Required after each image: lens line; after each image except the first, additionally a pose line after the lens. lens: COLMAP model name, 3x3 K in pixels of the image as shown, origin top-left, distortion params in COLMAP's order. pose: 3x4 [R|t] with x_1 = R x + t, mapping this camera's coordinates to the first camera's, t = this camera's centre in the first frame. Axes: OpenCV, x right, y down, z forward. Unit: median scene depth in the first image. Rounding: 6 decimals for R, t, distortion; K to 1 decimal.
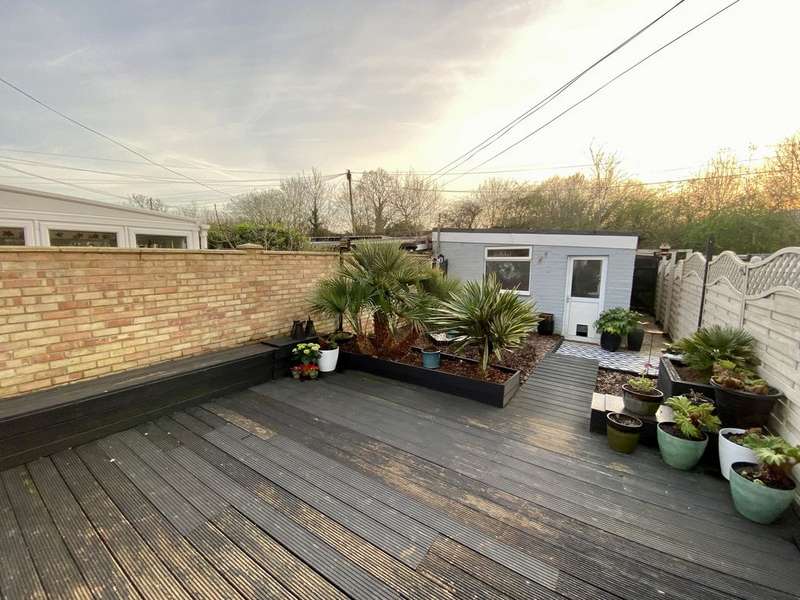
lens RADIAL K [[324.2, 0, 400.6], [0, 324.2, 295.4], [0, 0, 1]] dist [0.003599, -0.006511]
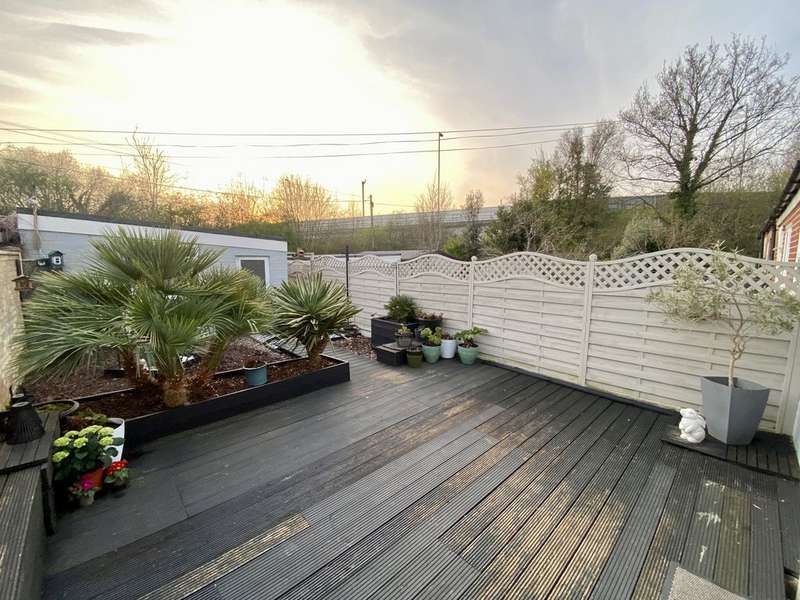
lens RADIAL K [[324.2, 0, 402.2], [0, 324.2, 303.0], [0, 0, 1]] dist [0.003599, -0.006511]
pose [[0.226466, -0.131137, 0.965151, -0.843214], [0.113898, 0.987663, 0.107470, -0.053307], [-0.967337, 0.085591, 0.238608, 0.538532]]
